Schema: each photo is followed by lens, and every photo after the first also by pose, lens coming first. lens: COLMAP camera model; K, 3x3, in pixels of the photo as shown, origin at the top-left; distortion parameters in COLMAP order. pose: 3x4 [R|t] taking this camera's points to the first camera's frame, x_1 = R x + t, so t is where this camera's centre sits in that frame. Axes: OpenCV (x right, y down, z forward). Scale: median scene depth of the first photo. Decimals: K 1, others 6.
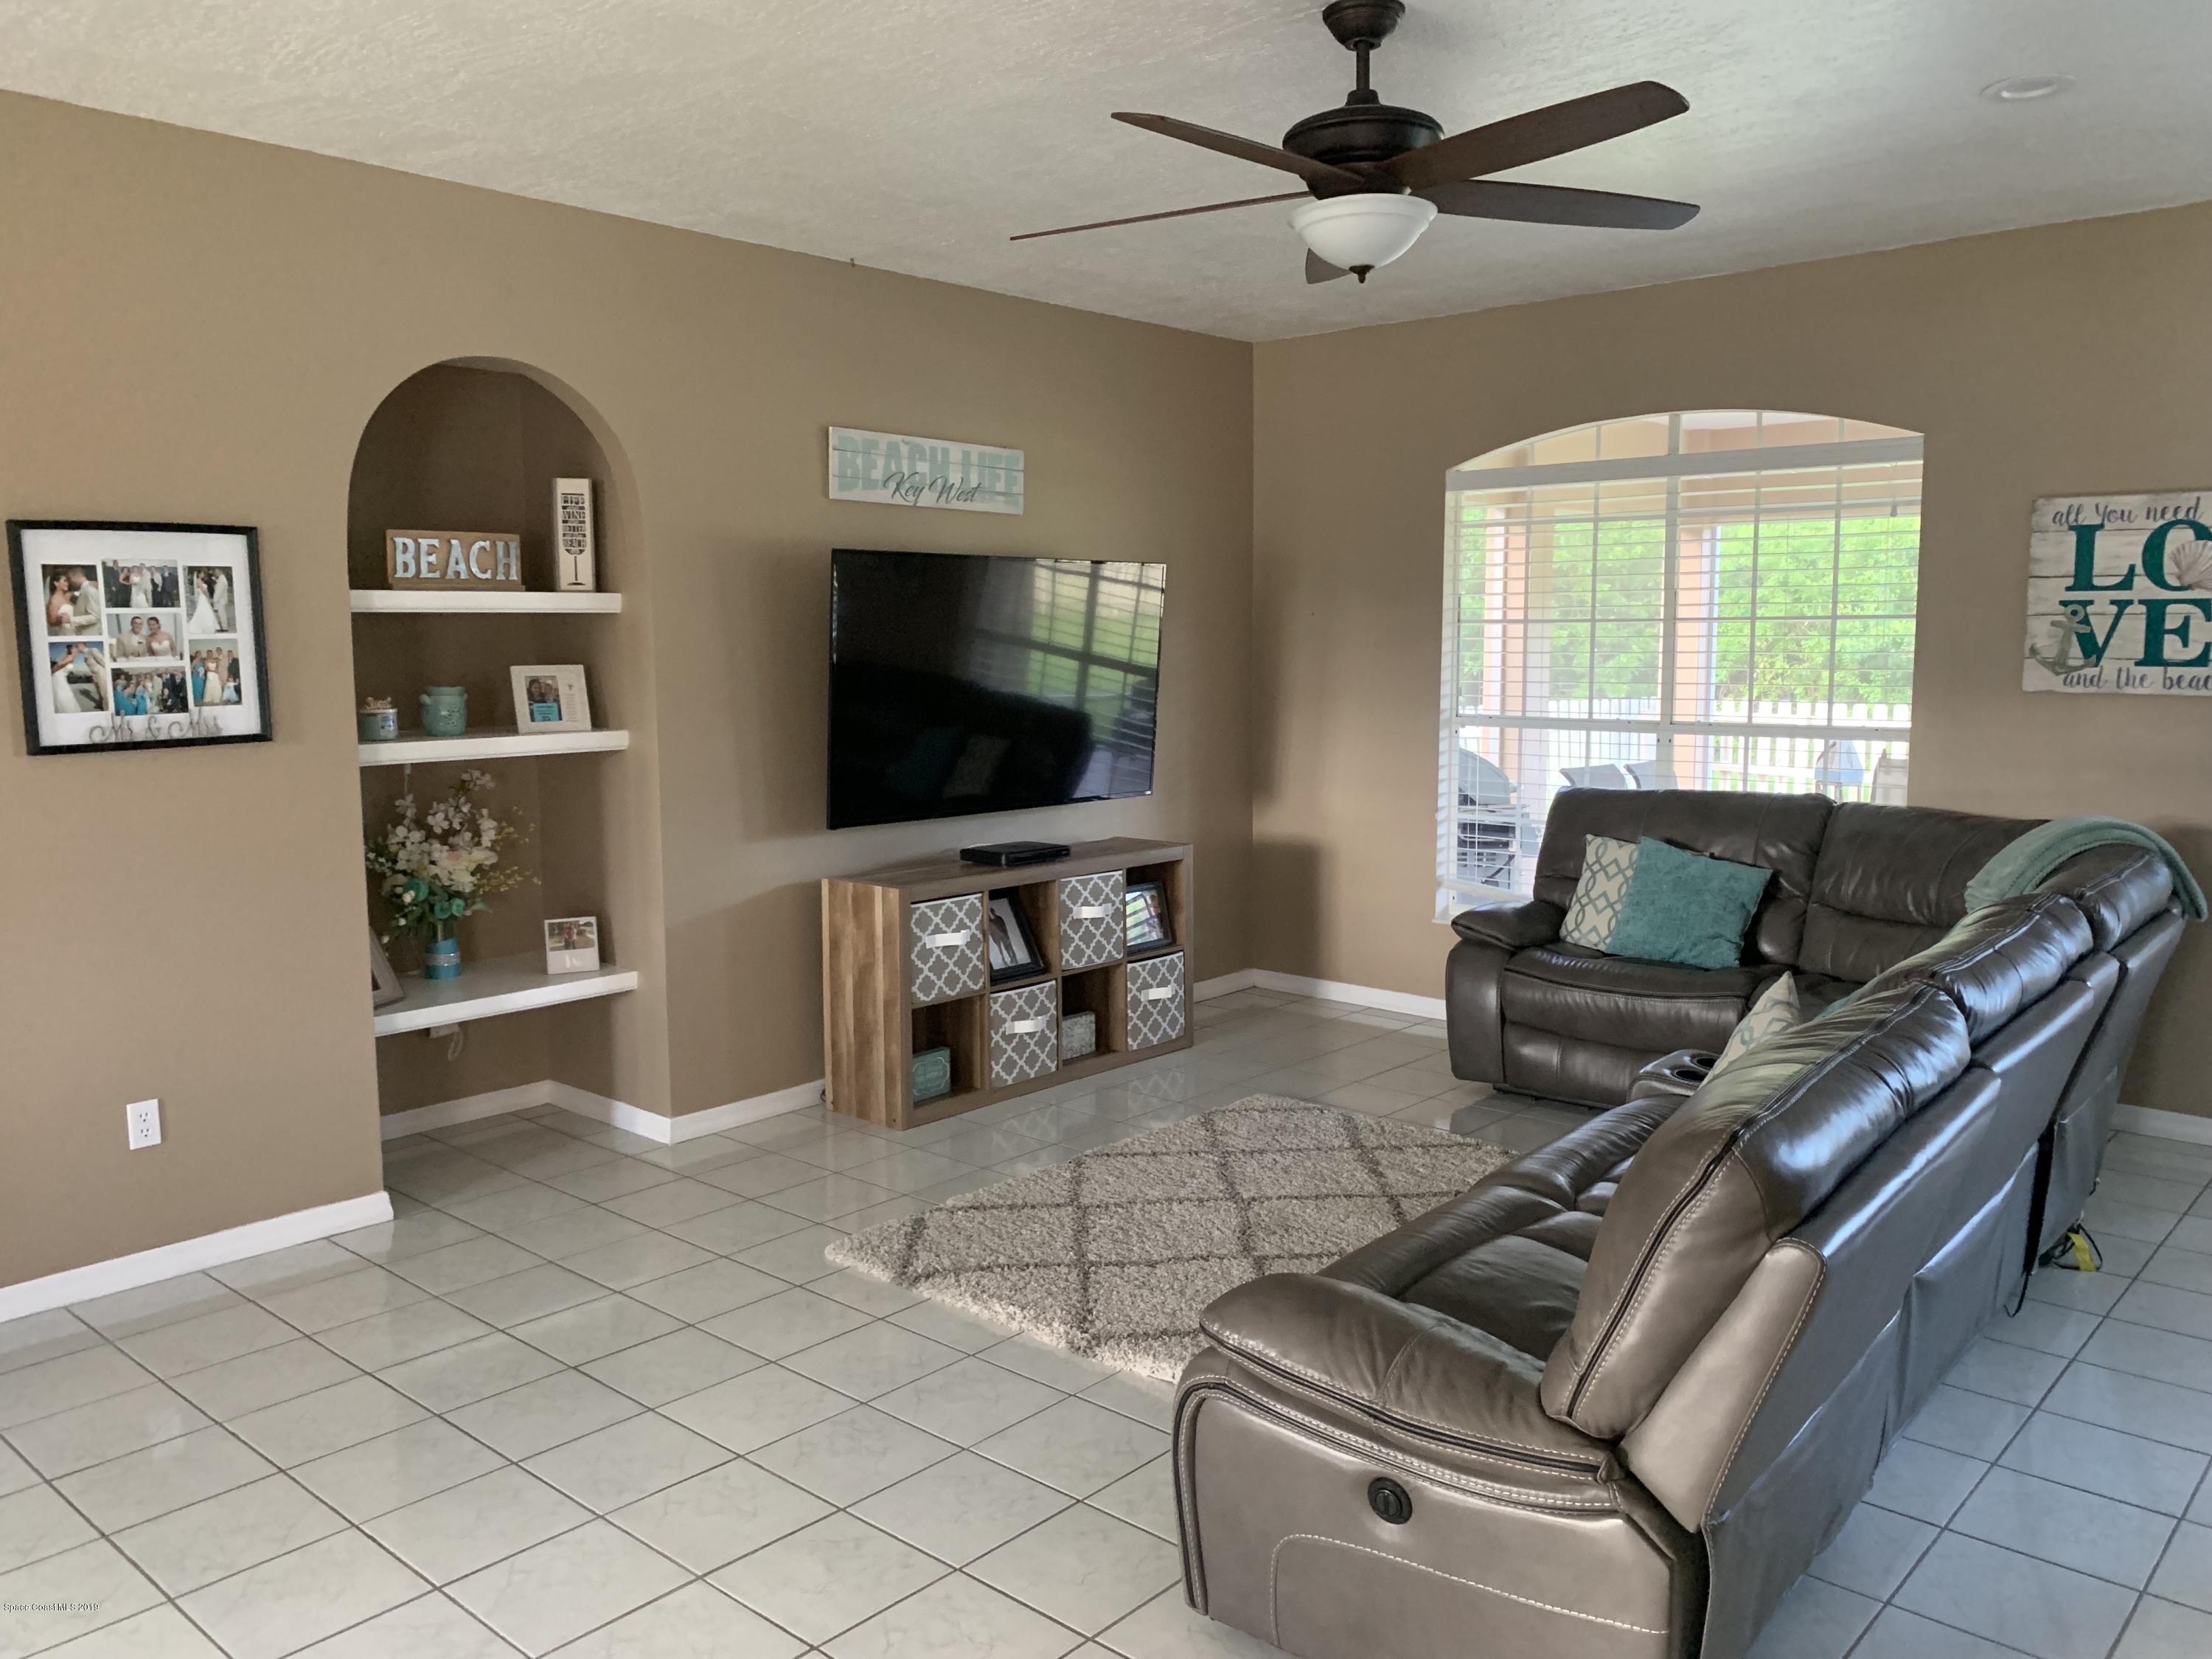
lens RADIAL K [[1690.9, 0, 1099.0], [0, 1690.9, 816.2], [0, 0, 1]] dist [0.027162, -0.026313]
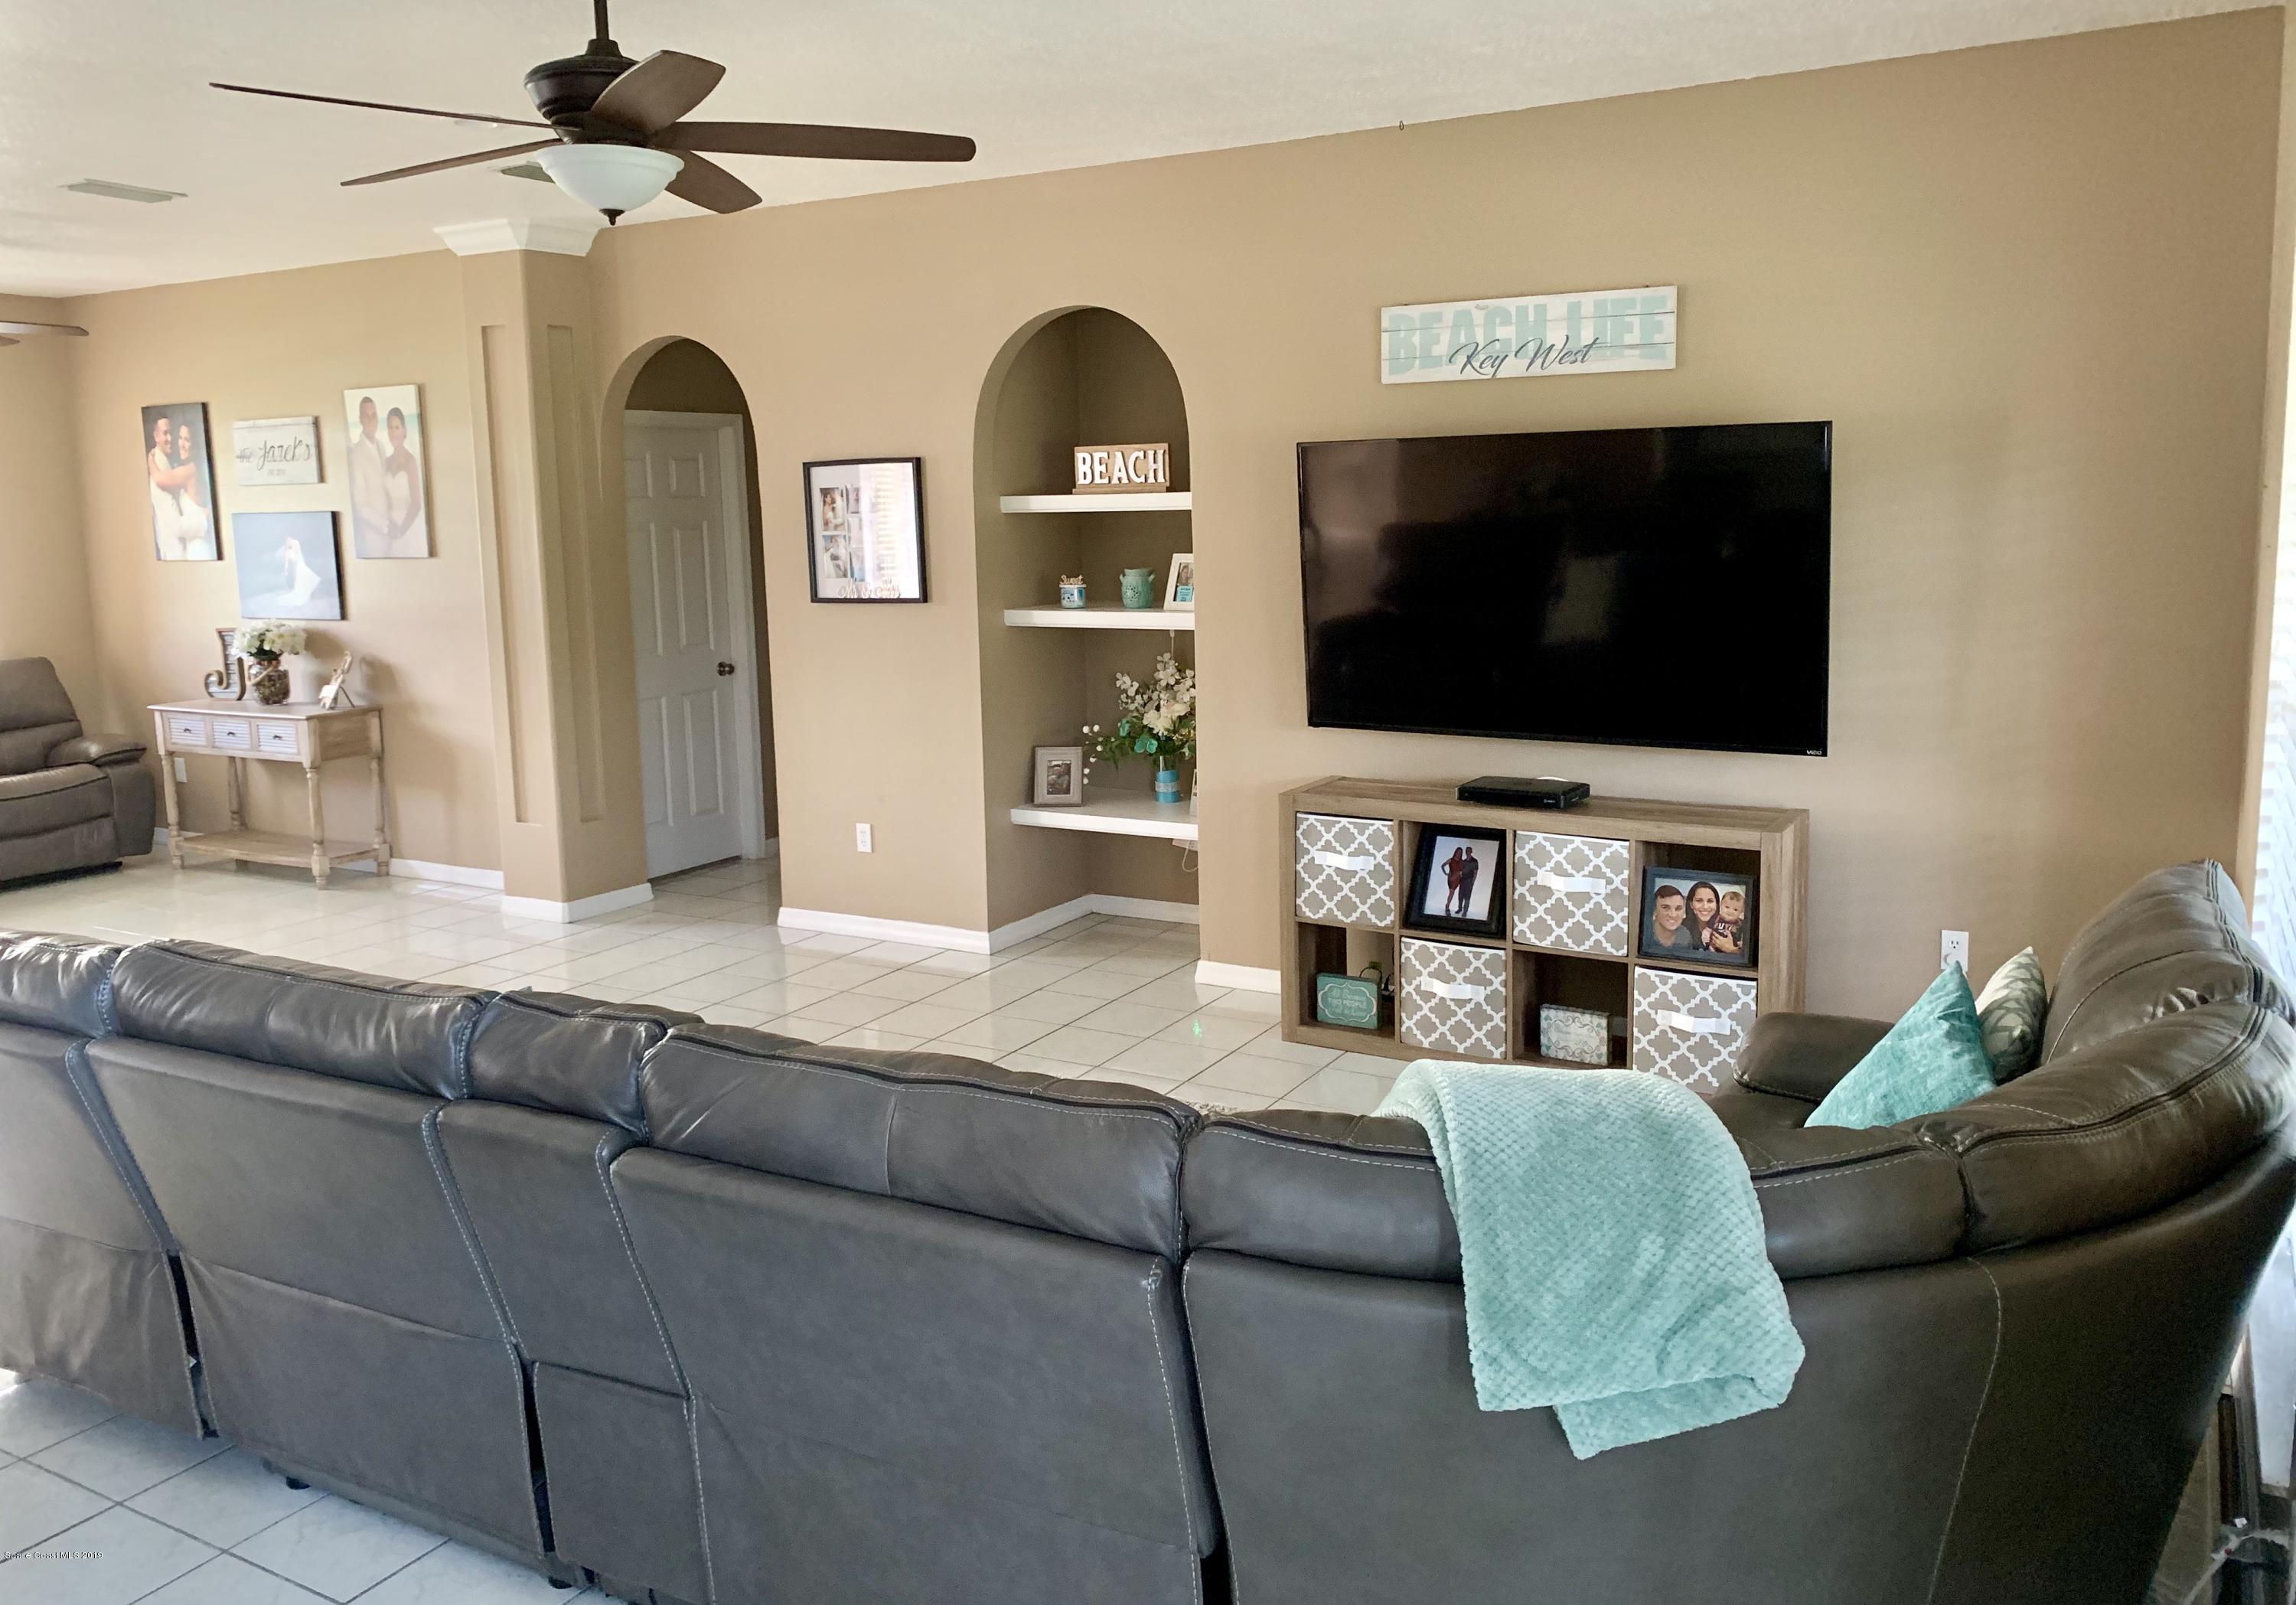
lens RADIAL K [[1742.4, 0, 1155.2], [0, 1742.4, 758.1], [0, 0, 1]] dist [0.053787, -0.012296]
pose [[0.187707, 0.139342, -0.972291, 0.843010], [-0.091887, 0.988036, 0.123859, -0.095126], [0.977918, 0.066092, 0.198265, 0.734721]]
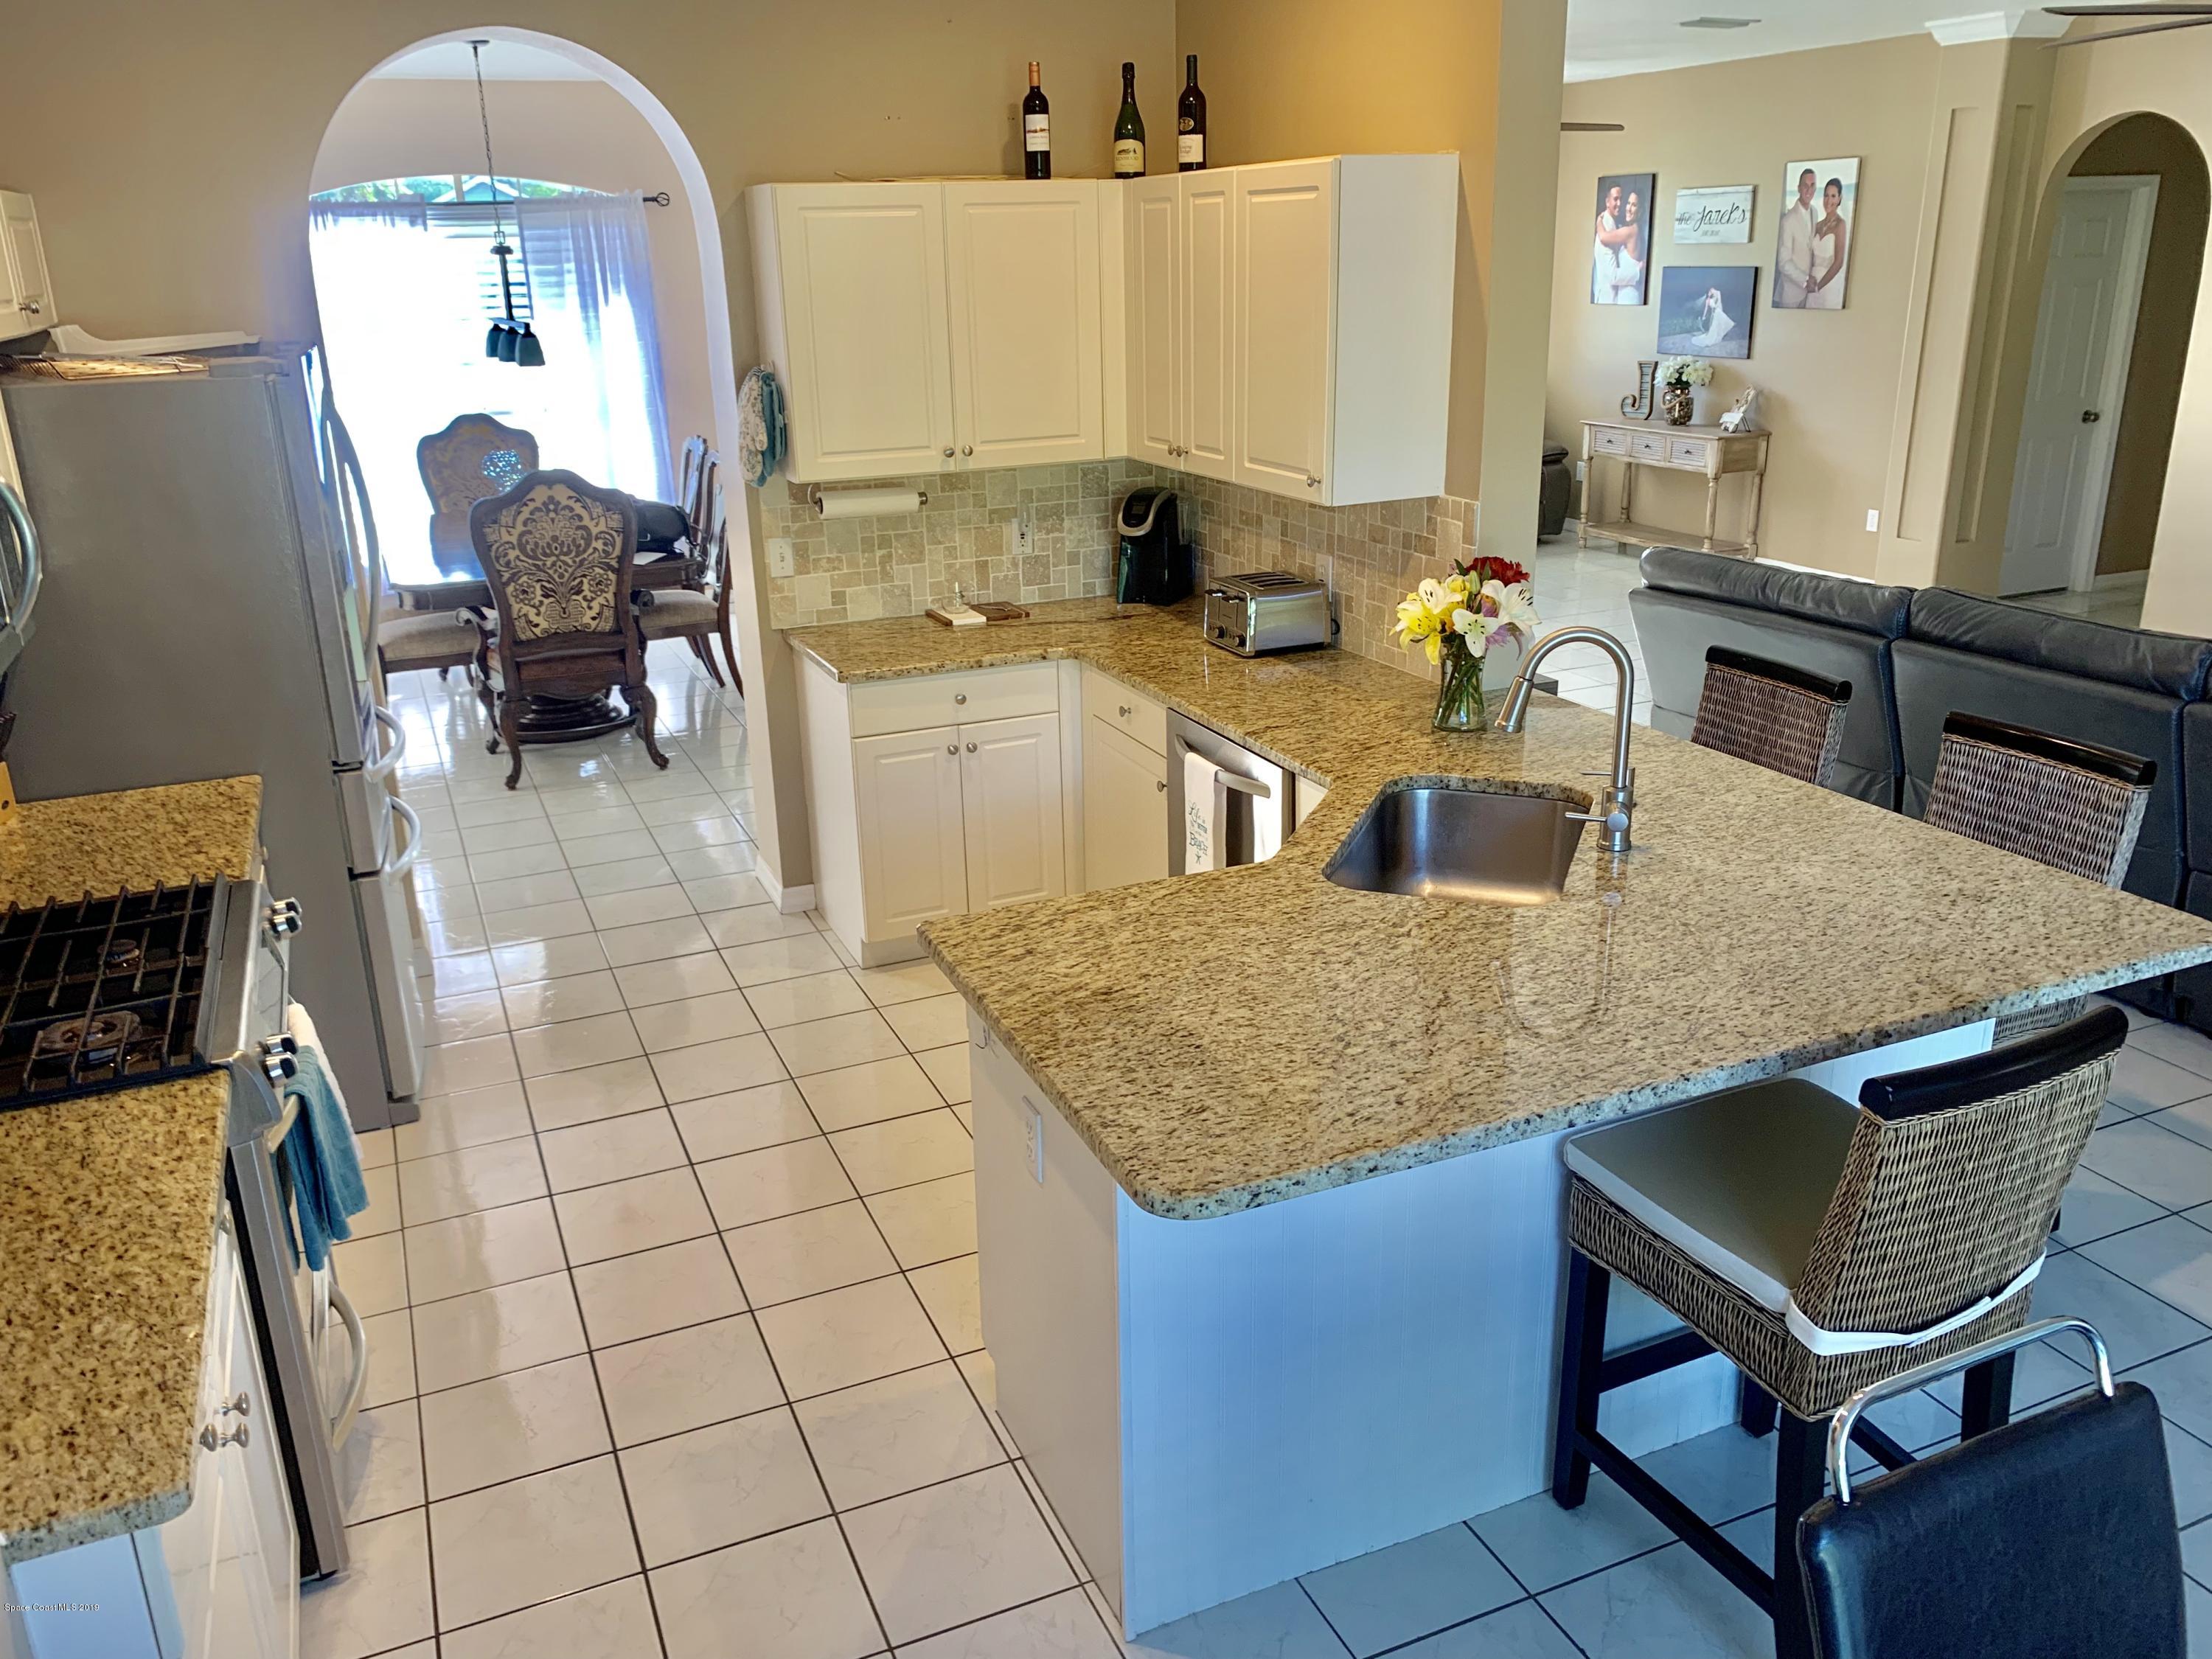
lens RADIAL K [[1690.9, 0, 1114.2], [0, 1690.9, 834.5], [0, 0, 1]] dist [0.027162, -0.026313]
pose [[-0.427864, 0.307019, -0.850101, 1.227413], [-0.081909, 0.923500, 0.374753, -0.116631], [0.900124, 0.229974, -0.369985, 0.511271]]
